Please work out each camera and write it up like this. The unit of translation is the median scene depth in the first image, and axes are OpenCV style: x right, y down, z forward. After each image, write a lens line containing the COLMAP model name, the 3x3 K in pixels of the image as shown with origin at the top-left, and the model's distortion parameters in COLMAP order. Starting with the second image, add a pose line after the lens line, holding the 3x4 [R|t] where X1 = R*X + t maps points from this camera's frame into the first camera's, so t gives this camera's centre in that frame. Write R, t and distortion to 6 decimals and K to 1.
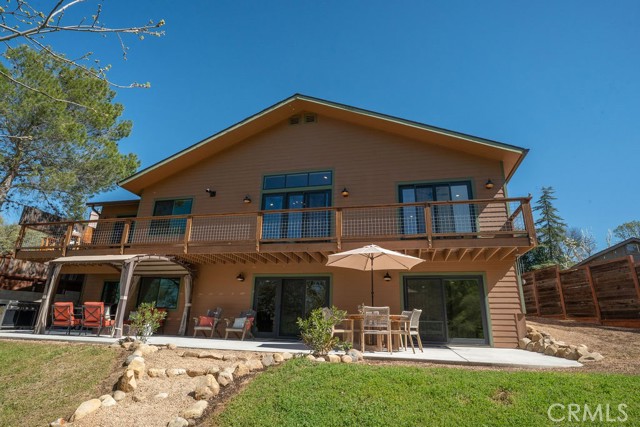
lens RADIAL K [[343.5, 0, 319.8], [0, 343.5, 213.0], [0, 0, 1]] dist [-0.051180, 0.030686]
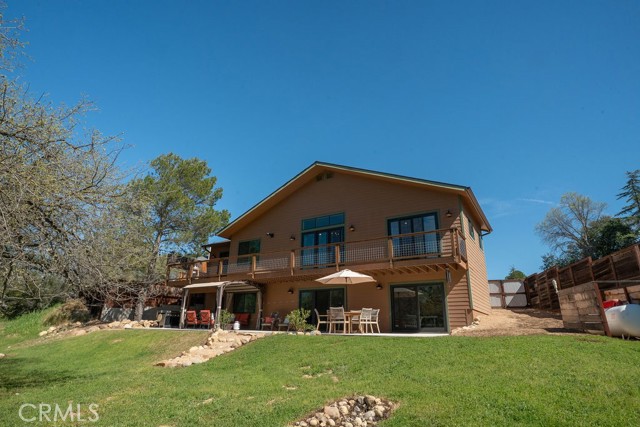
lens RADIAL K [[343.5, 0, 321.6], [0, 343.5, 213.6], [0, 0, 1]] dist [-0.051180, 0.030686]
pose [[0.949098, -0.114014, -0.293623, 0.360824], [0.111025, 0.993454, -0.026884, -0.091537], [0.294766, -0.007084, 0.955543, -0.383540]]
